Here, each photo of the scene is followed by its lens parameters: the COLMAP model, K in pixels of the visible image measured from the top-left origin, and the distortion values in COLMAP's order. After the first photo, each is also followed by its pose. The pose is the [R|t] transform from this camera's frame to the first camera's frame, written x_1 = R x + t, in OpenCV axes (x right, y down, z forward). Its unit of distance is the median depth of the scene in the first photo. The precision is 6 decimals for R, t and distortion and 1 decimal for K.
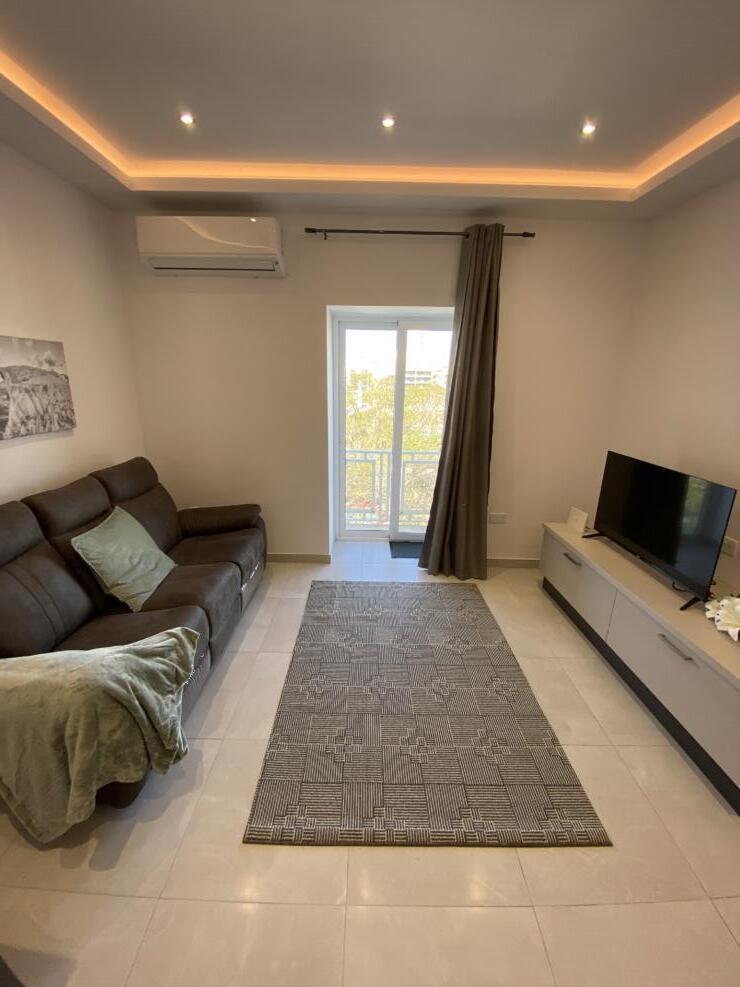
lens RADIAL K [[400.0, 0, 370.0], [0, 400.0, 493.5], [0, 0, 1]] dist [0.067115, -0.049025]
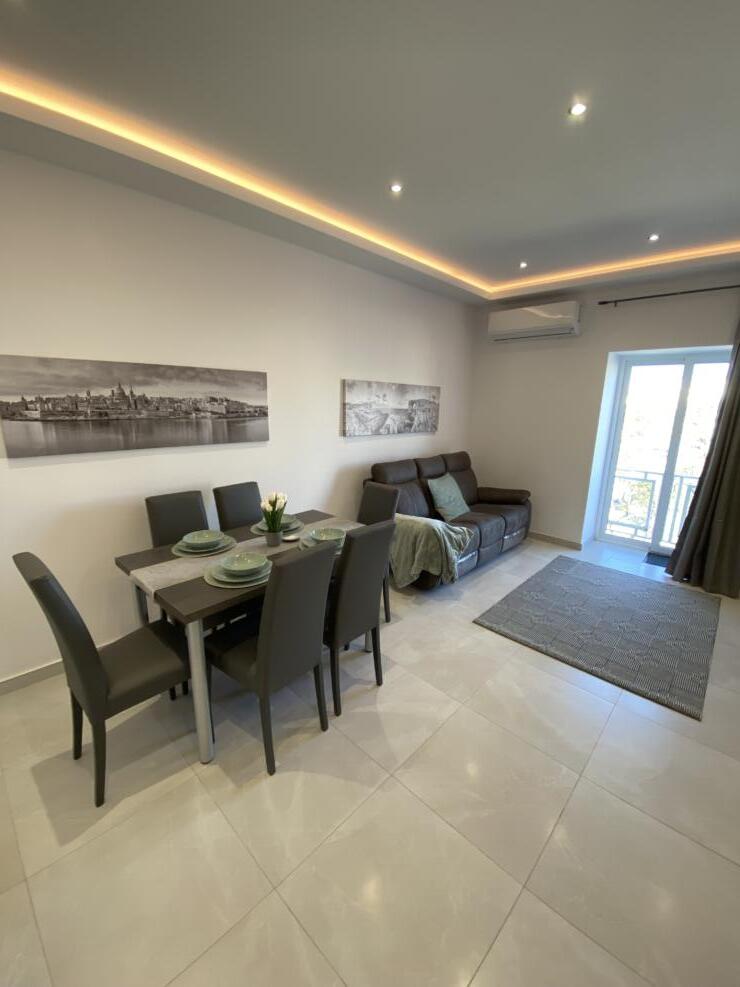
lens RADIAL K [[392.9, 0, 356.1], [0, 392.9, 492.9], [0, 0, 1]] dist [-0.033527, -0.000071]
pose [[0.703878, 0.147605, -0.694816, 0.313644], [-0.195302, 0.980687, 0.010486, 0.172856], [0.682945, 0.128318, 0.719111, -0.518445]]
